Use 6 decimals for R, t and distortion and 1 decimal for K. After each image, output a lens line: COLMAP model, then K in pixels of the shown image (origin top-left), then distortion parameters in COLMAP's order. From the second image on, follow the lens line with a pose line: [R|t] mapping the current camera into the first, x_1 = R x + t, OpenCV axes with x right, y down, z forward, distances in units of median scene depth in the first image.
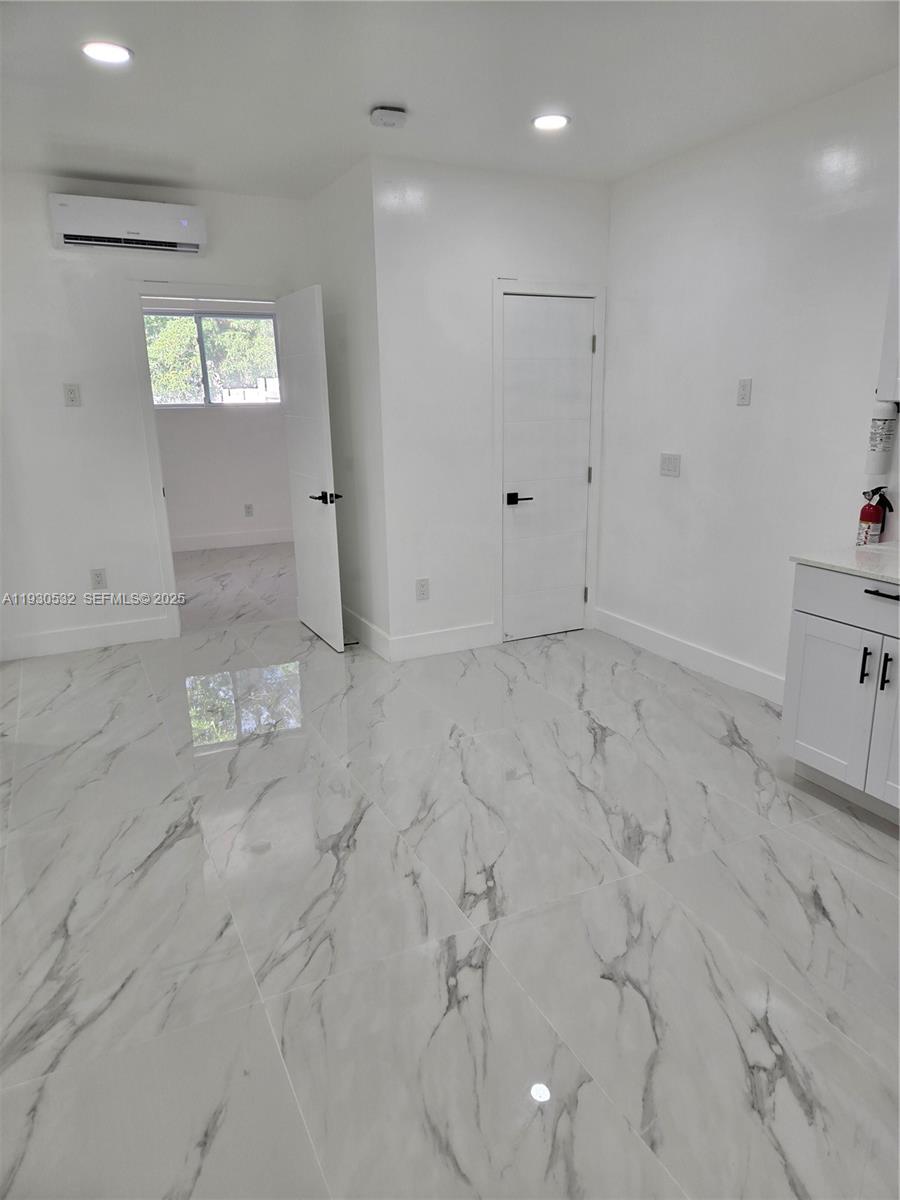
lens RADIAL K [[793.1, 0, 461.3], [0, 793.1, 599.6], [0, 0, 1]] dist [0.055818, -0.058770]
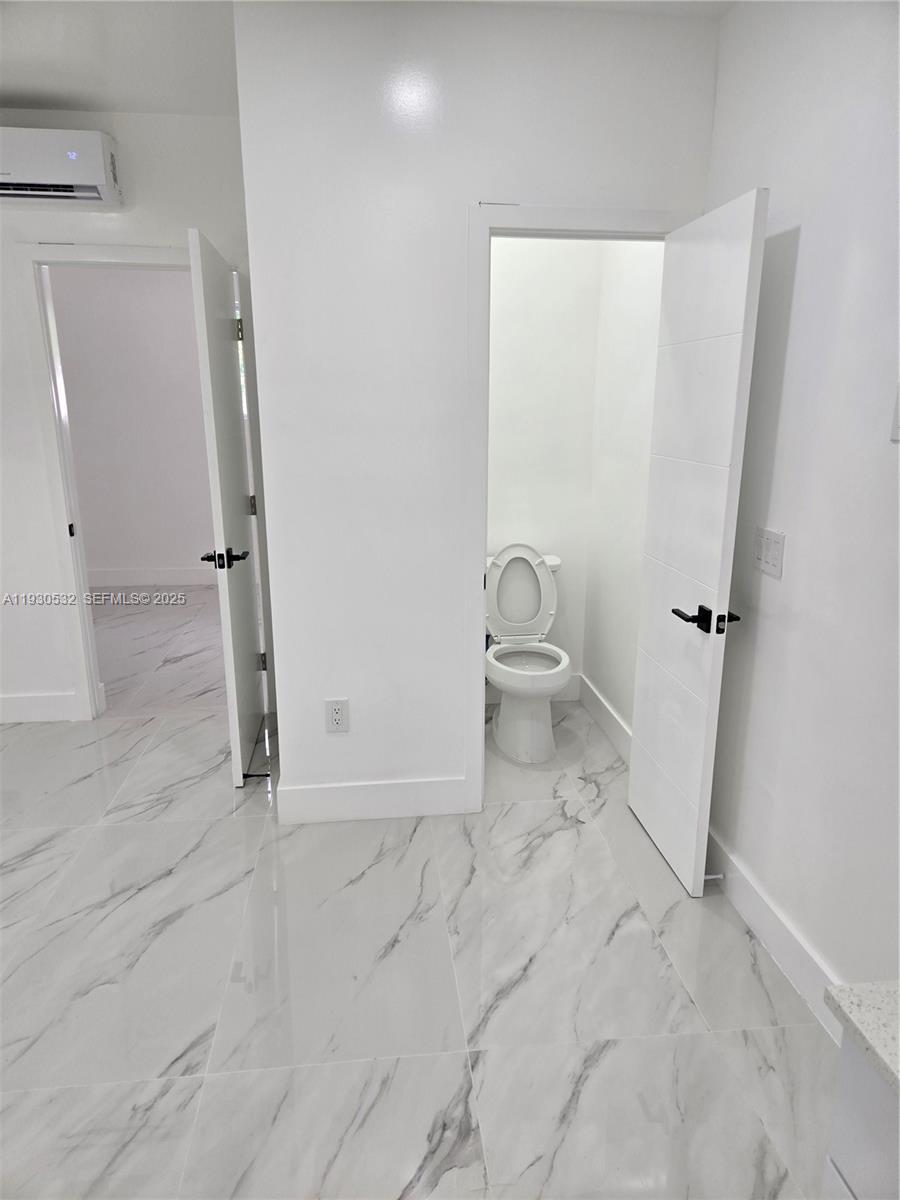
lens RADIAL K [[800.3, 0, 465.2], [0, 800.3, 601.0], [0, 0, 1]] dist [0.080874, -0.068072]
pose [[0.943510, 0.095083, -0.317408, 0.238964], [-0.099566, 0.995029, 0.002109, -0.114845], [0.316031, 0.029613, 0.948287, 0.433394]]
